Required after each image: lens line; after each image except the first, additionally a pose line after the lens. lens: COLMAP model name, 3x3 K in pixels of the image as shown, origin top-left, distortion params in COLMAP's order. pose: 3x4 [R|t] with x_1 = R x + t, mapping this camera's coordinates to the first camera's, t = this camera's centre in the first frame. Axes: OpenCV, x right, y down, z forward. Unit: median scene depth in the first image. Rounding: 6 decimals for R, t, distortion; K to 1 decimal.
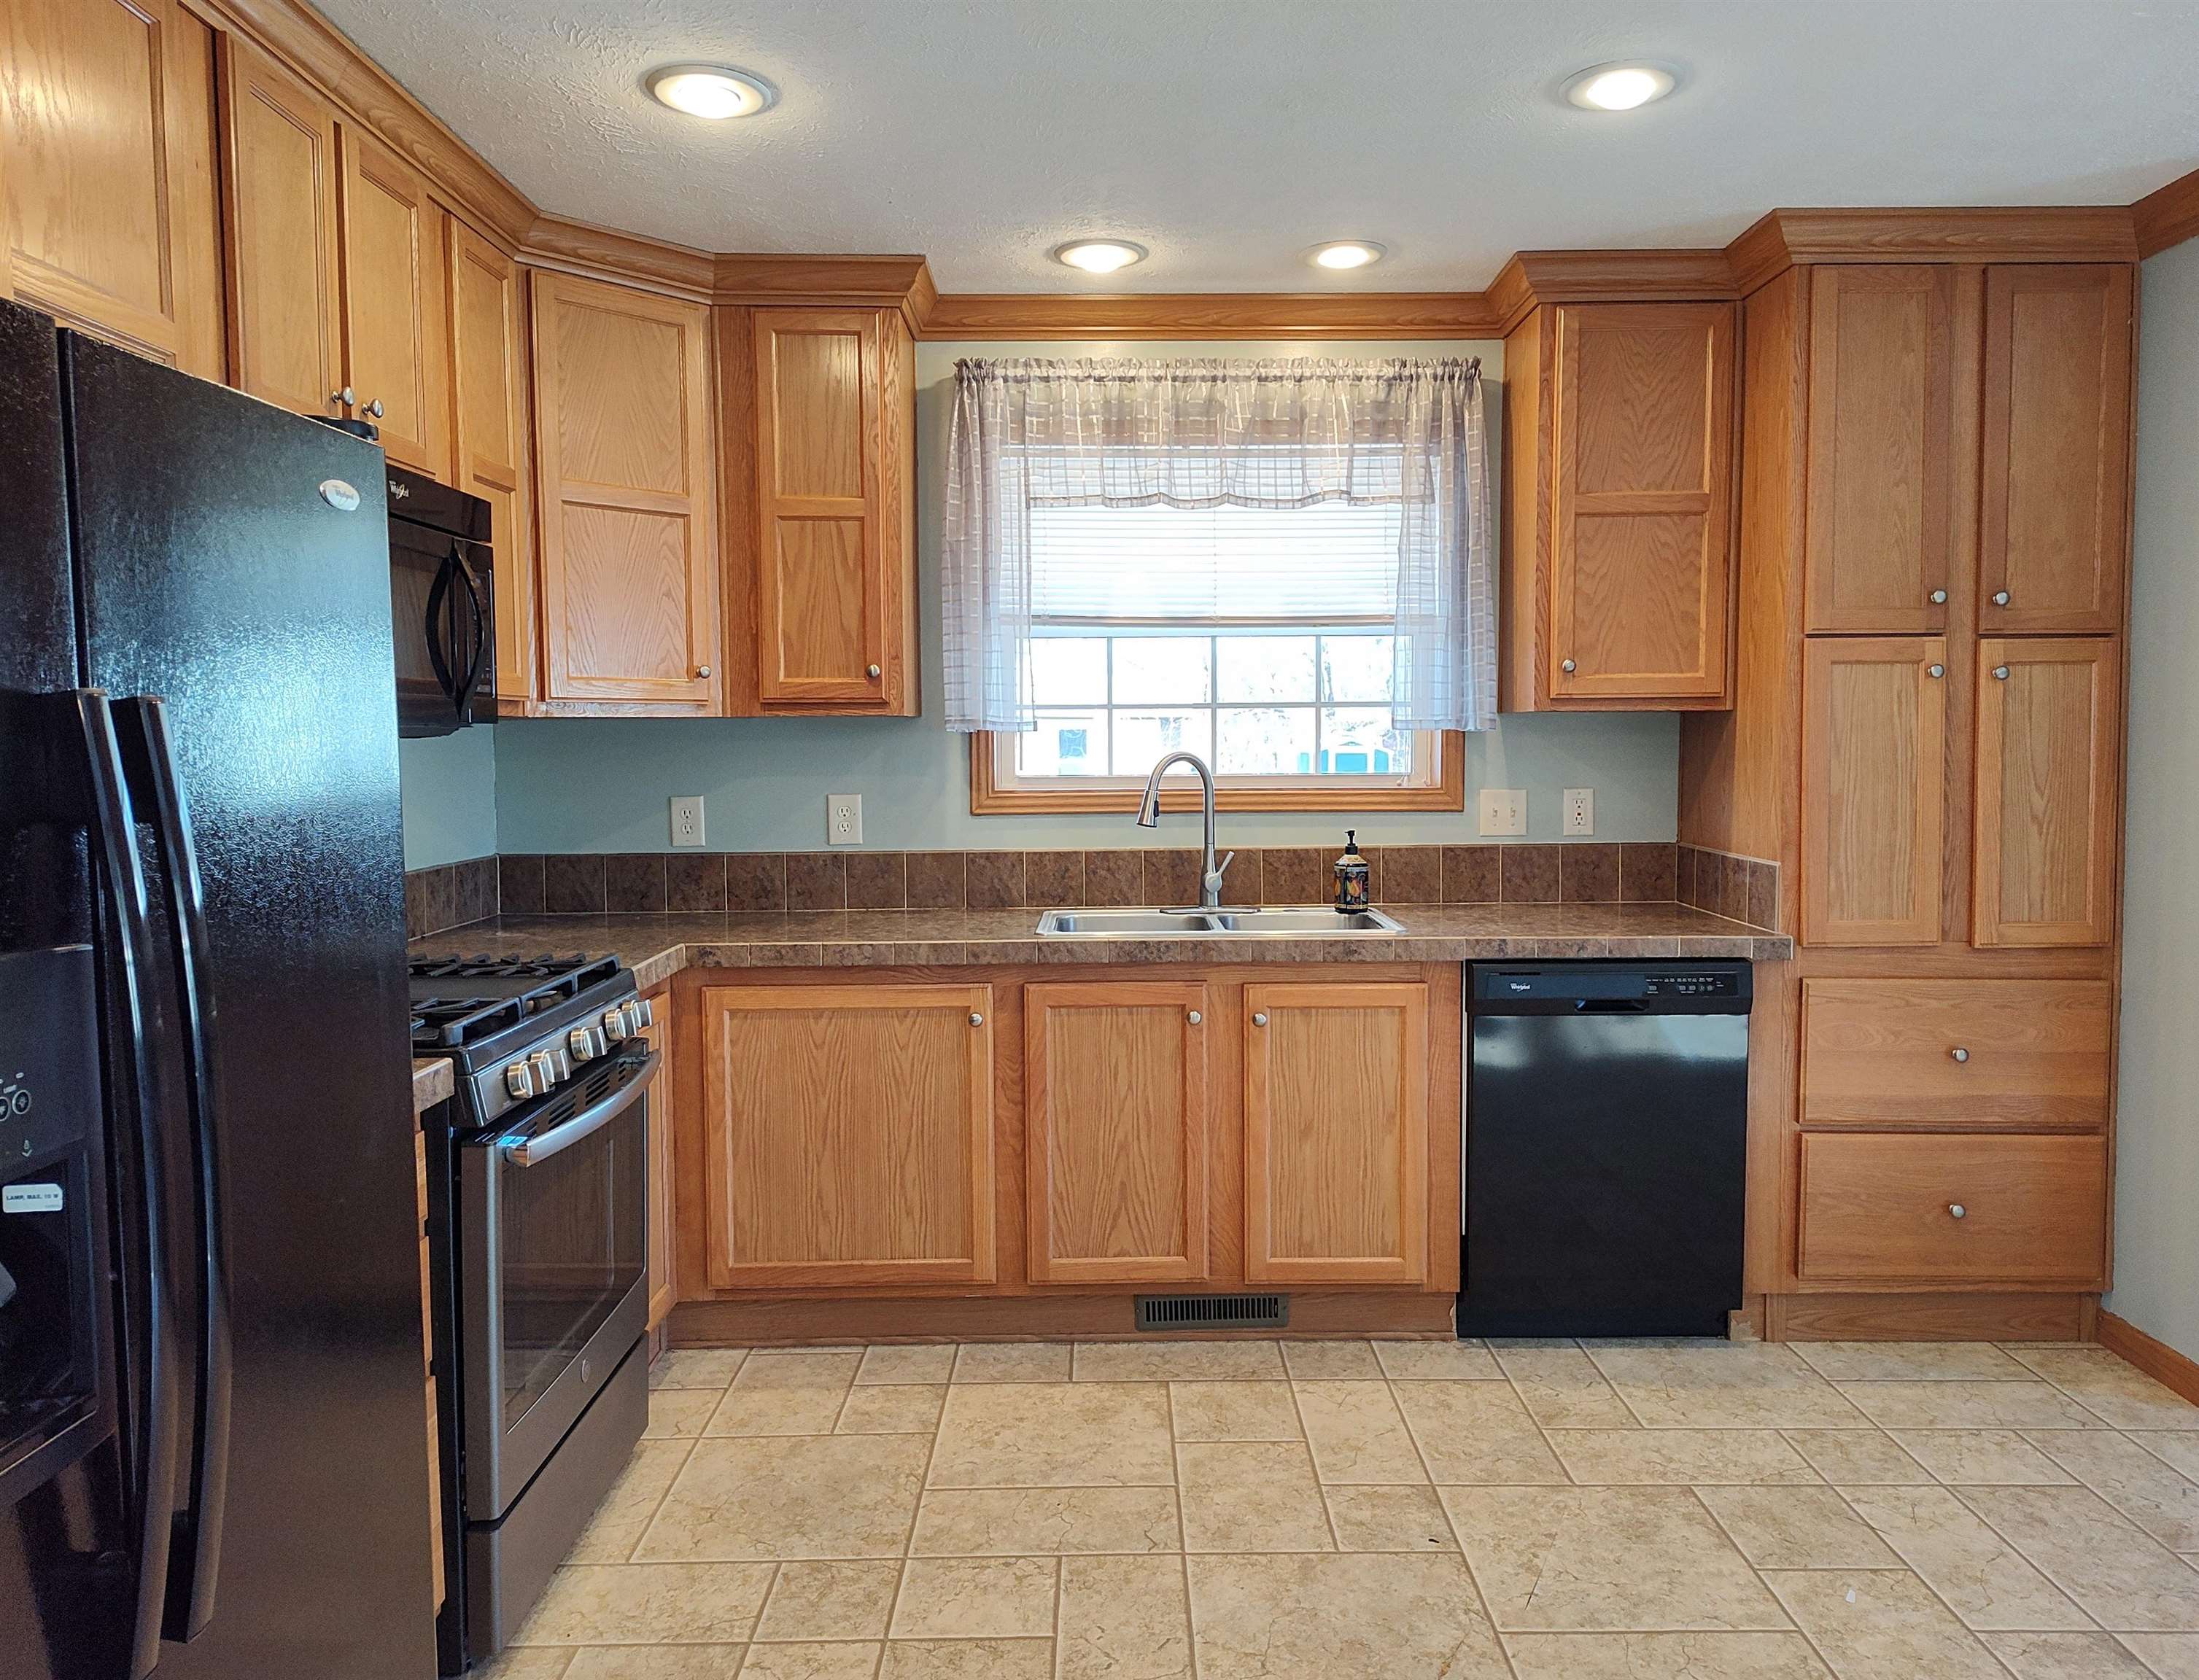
lens RADIAL K [[1547.0, 0, 1090.4], [0, 1547.0, 834.2], [0, 0, 1]] dist [0.011686, -0.019049]
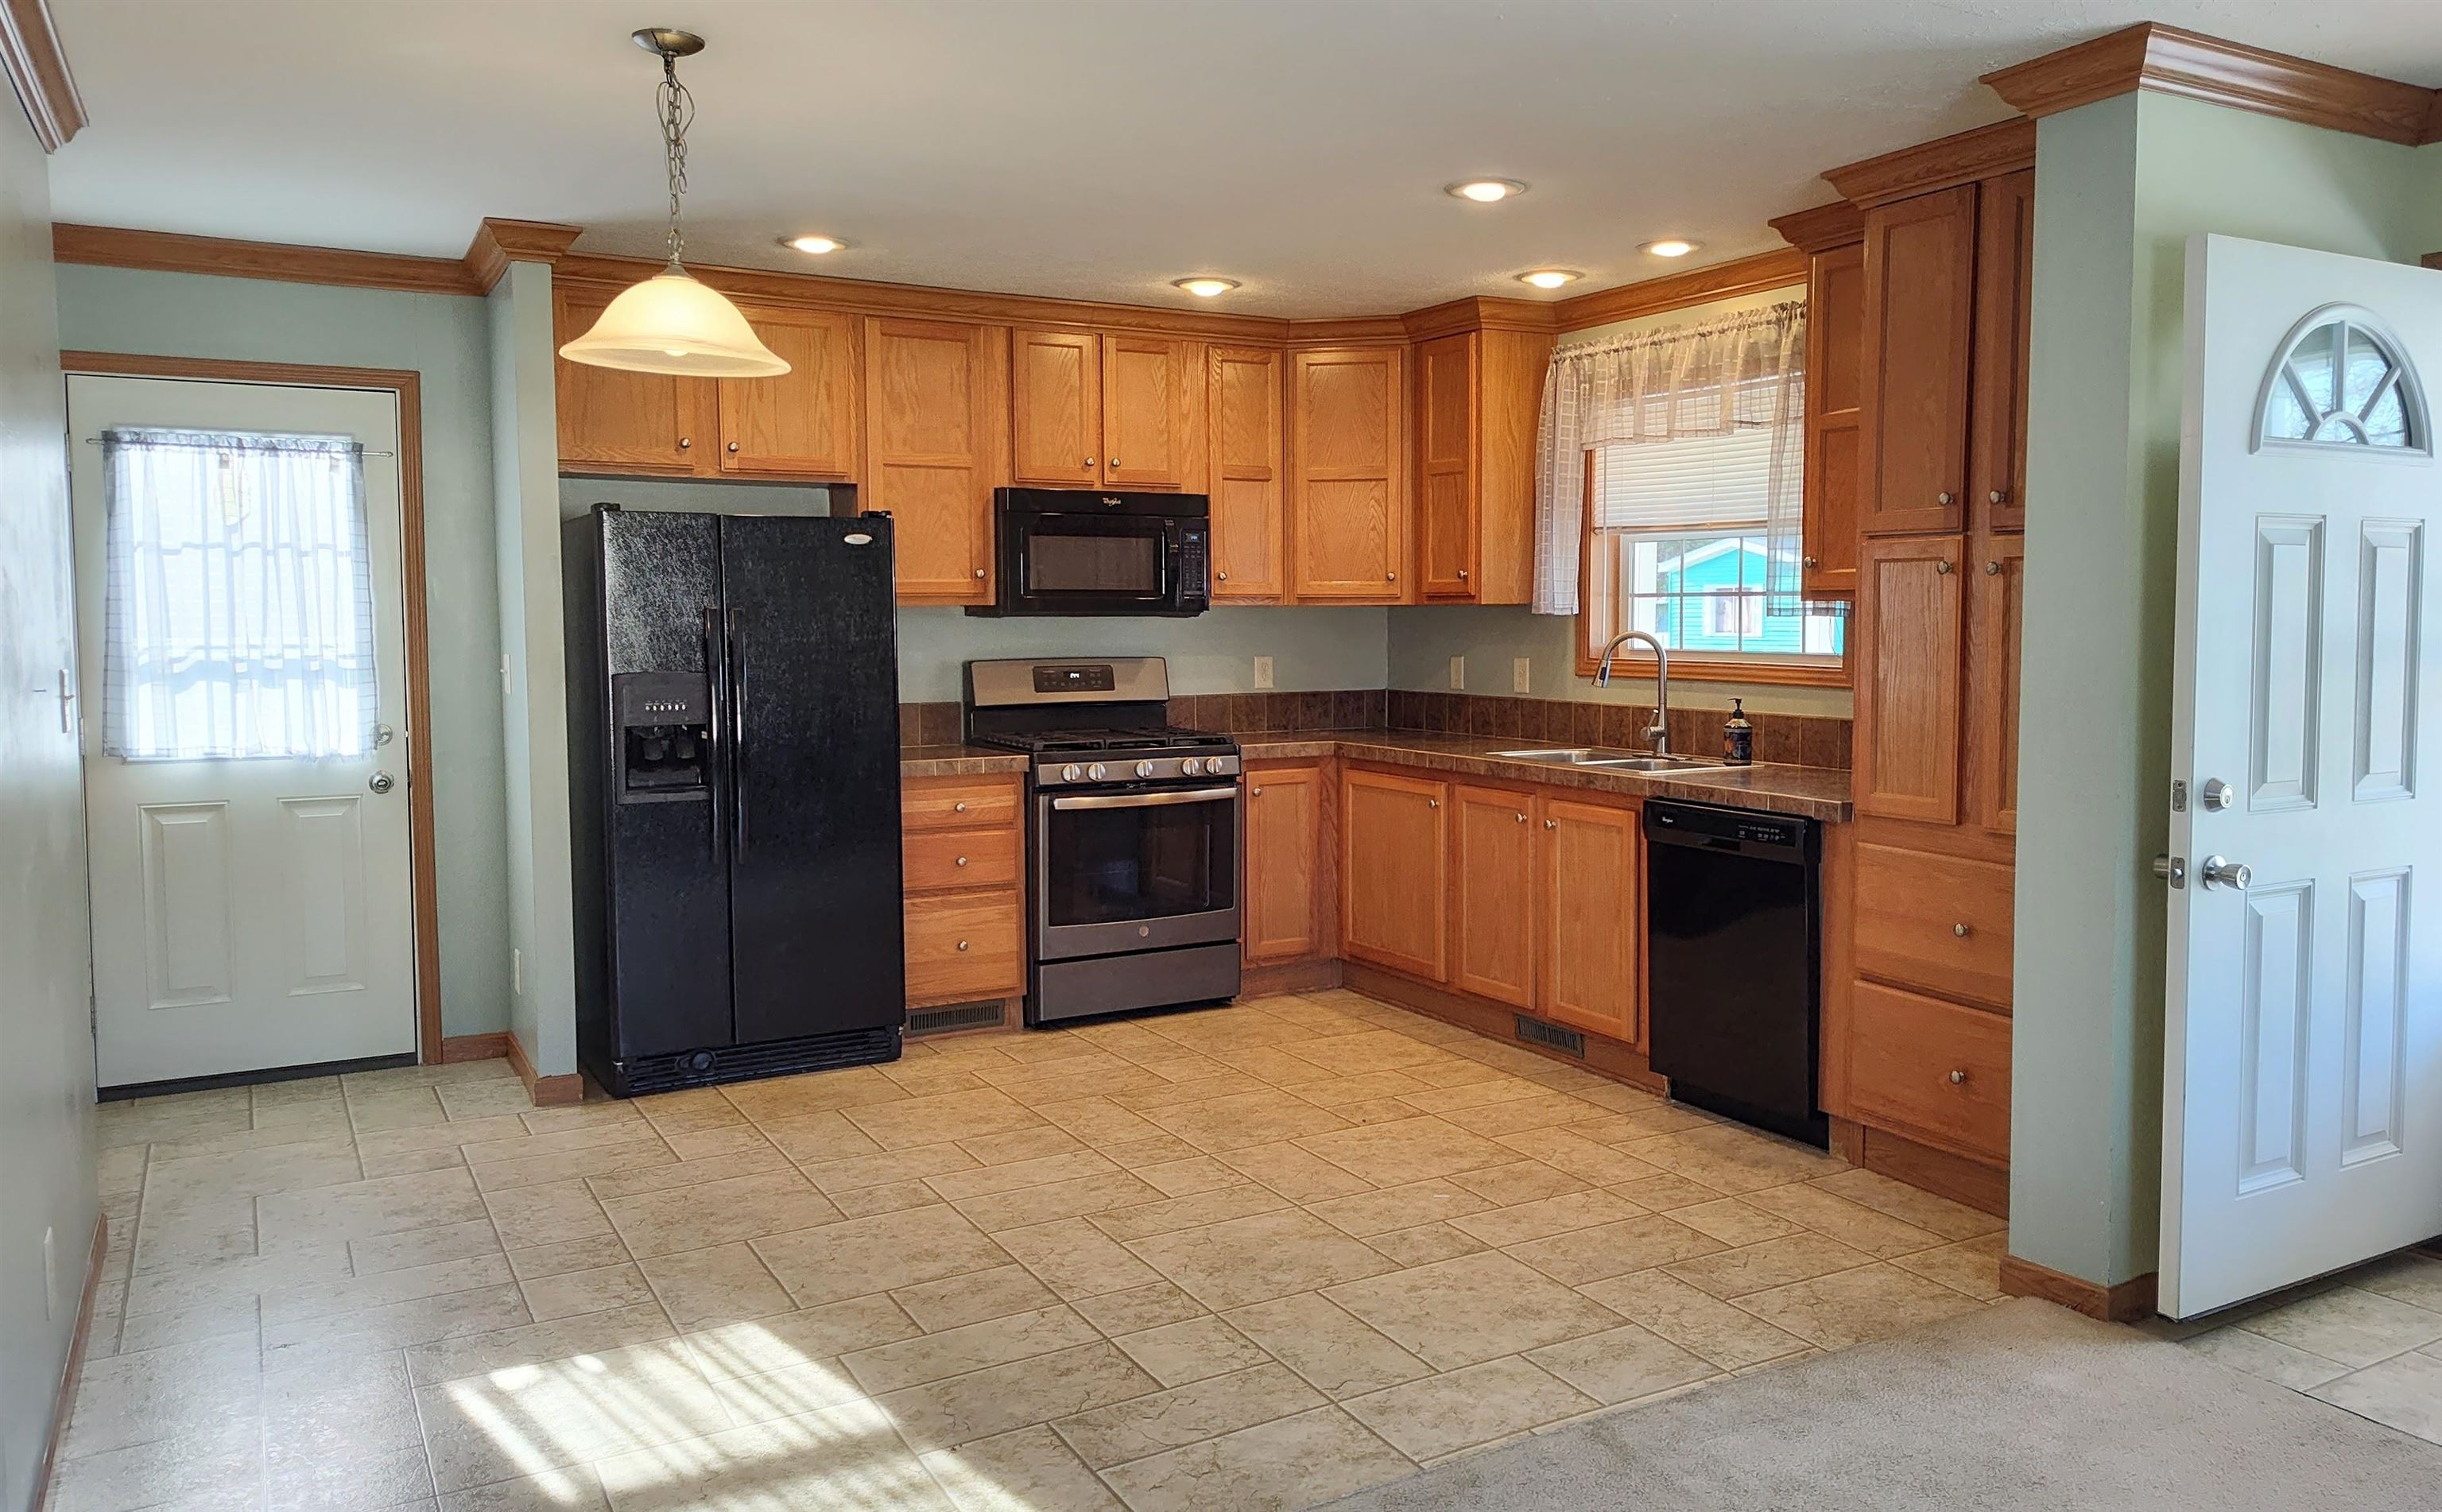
lens RADIAL K [[1750.8, 0, 1241.6], [0, 1750.8, 732.5], [0, 0, 1]] dist [0.008508, 0.001632]
pose [[0.494144, 0.065577, -0.866903, 1.307284], [-0.051927, 0.997597, 0.045864, -0.020654], [0.867828, 0.022352, 0.496362, -0.022680]]
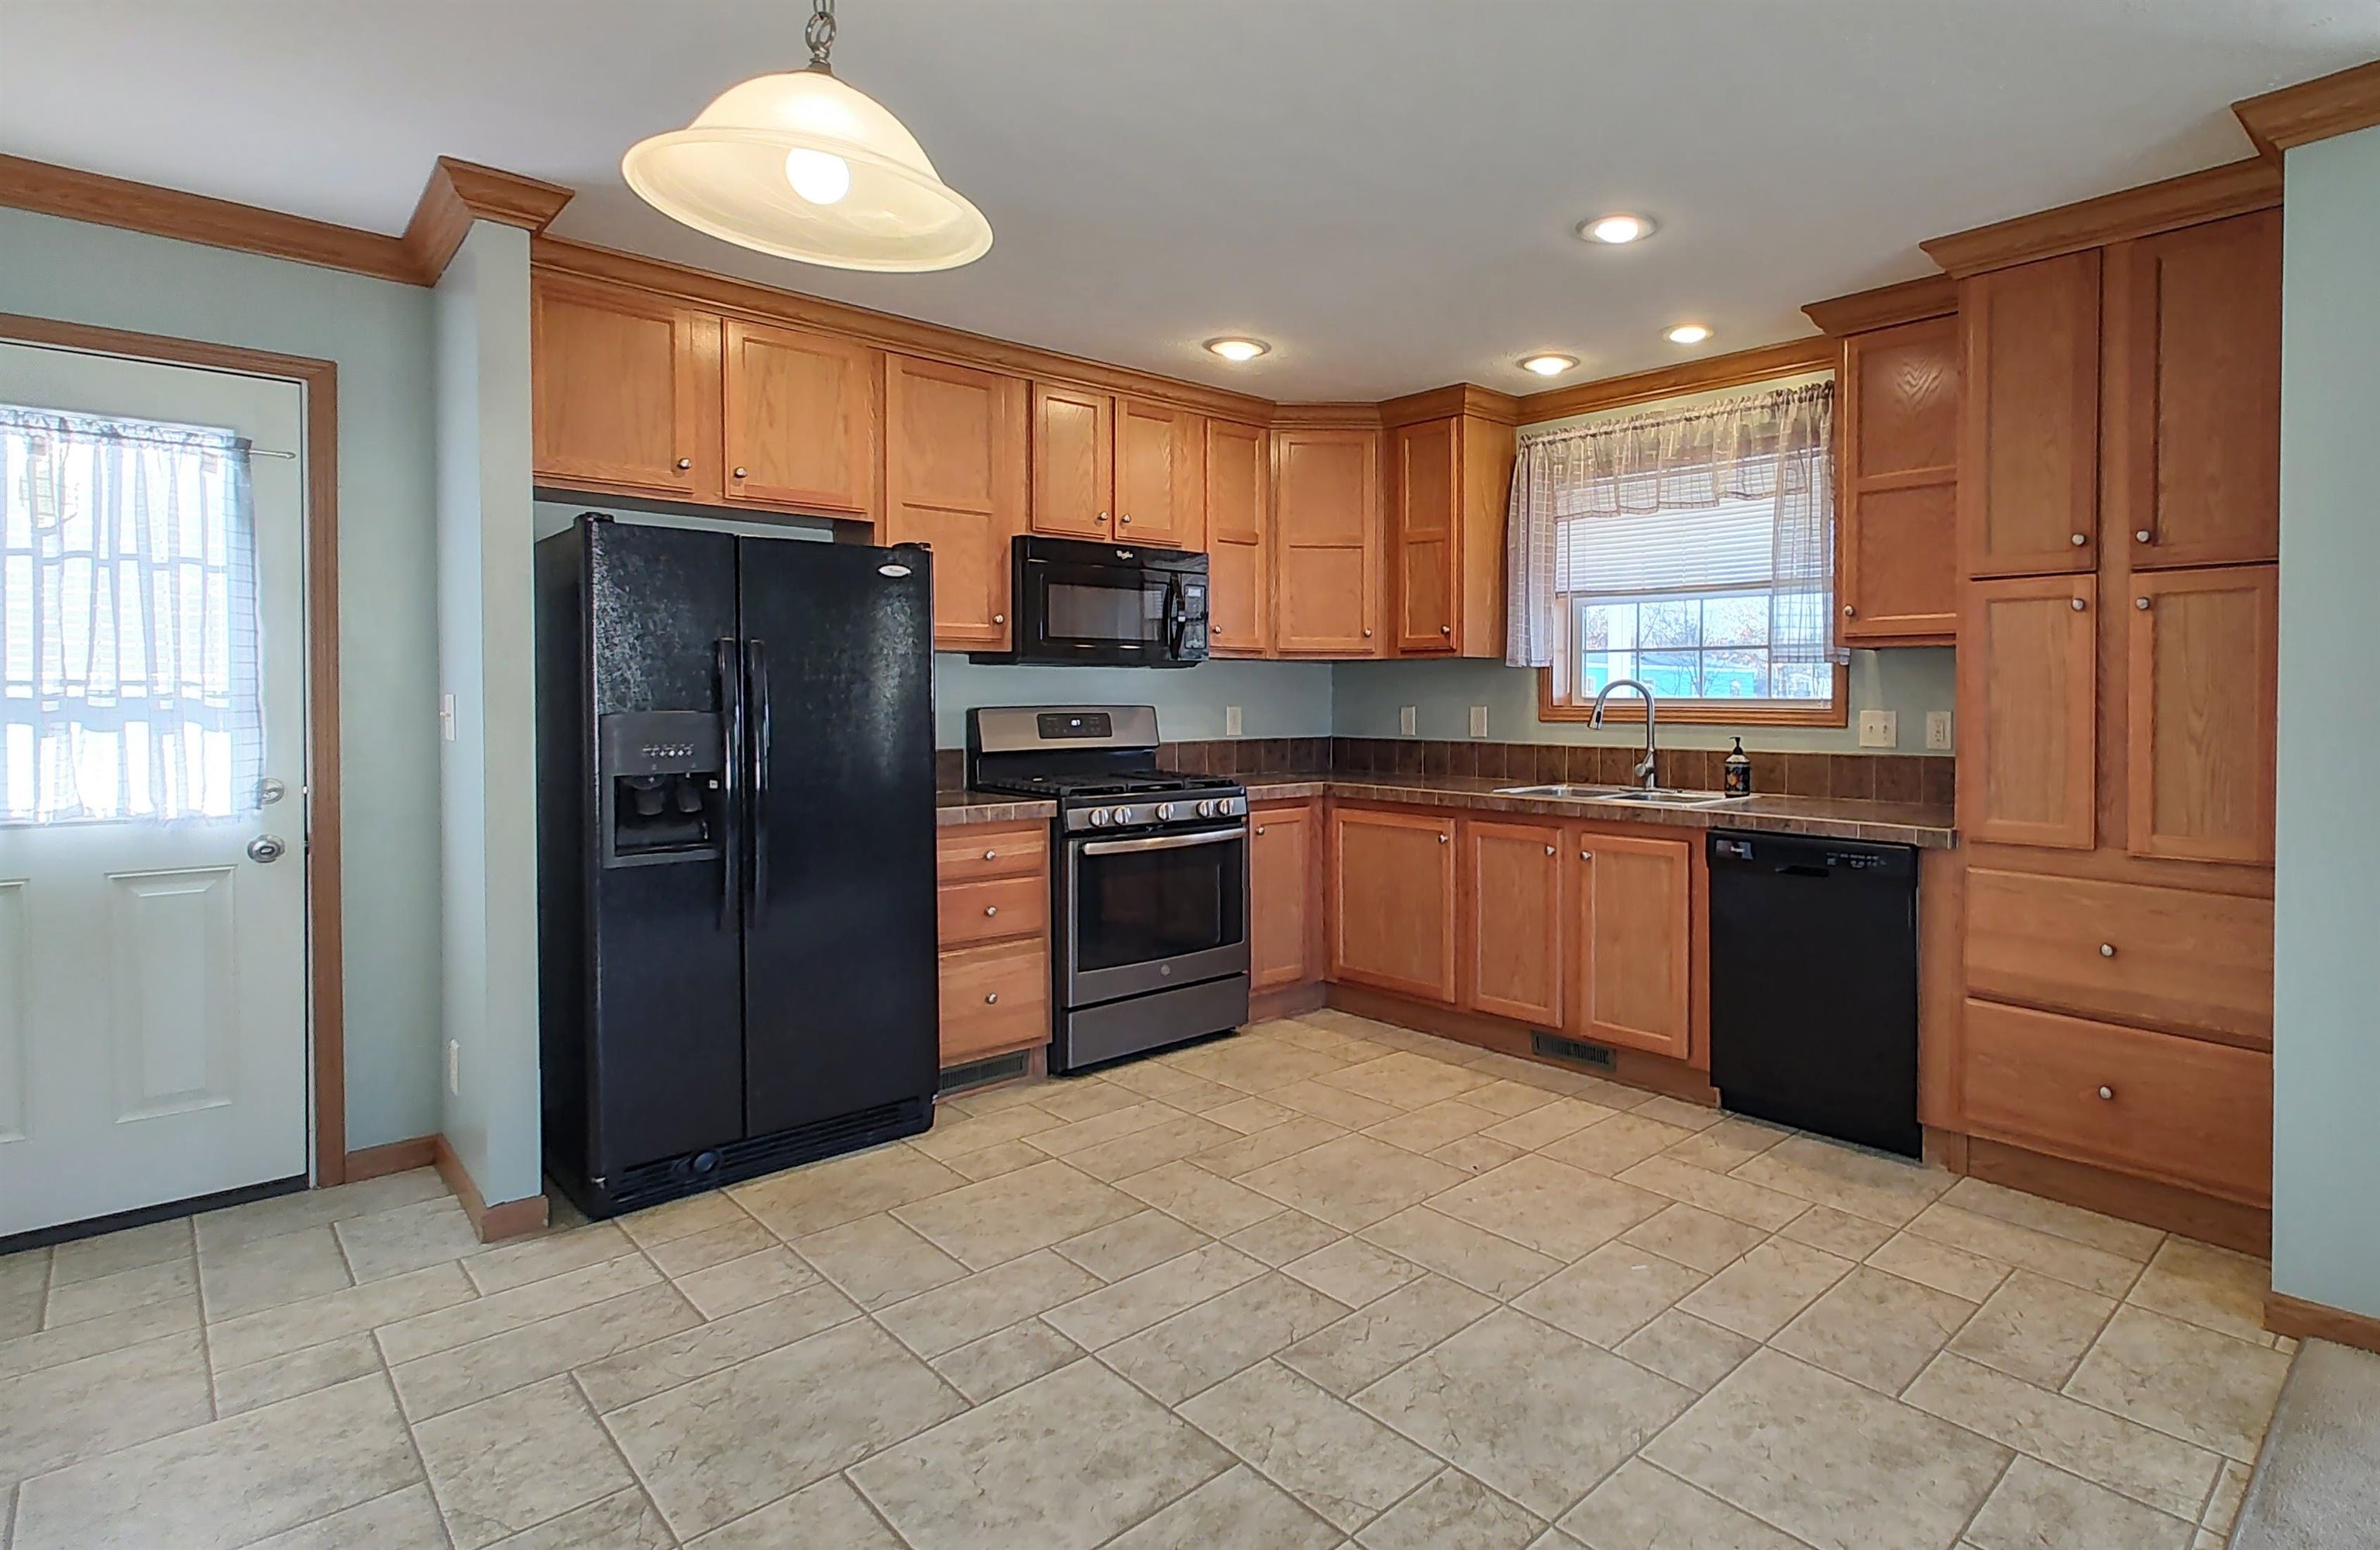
lens RADIAL K [[1189.0, 0, 1373.3], [0, 1189.0, 716.6], [0, 0, 1]] dist [-0.010784, 0.003400]
pose [[0.721379, 0.021554, -0.692205, 0.740449], [-0.048567, 0.998629, -0.019518, 0.017283], [0.690836, 0.047698, 0.721436, 0.022165]]
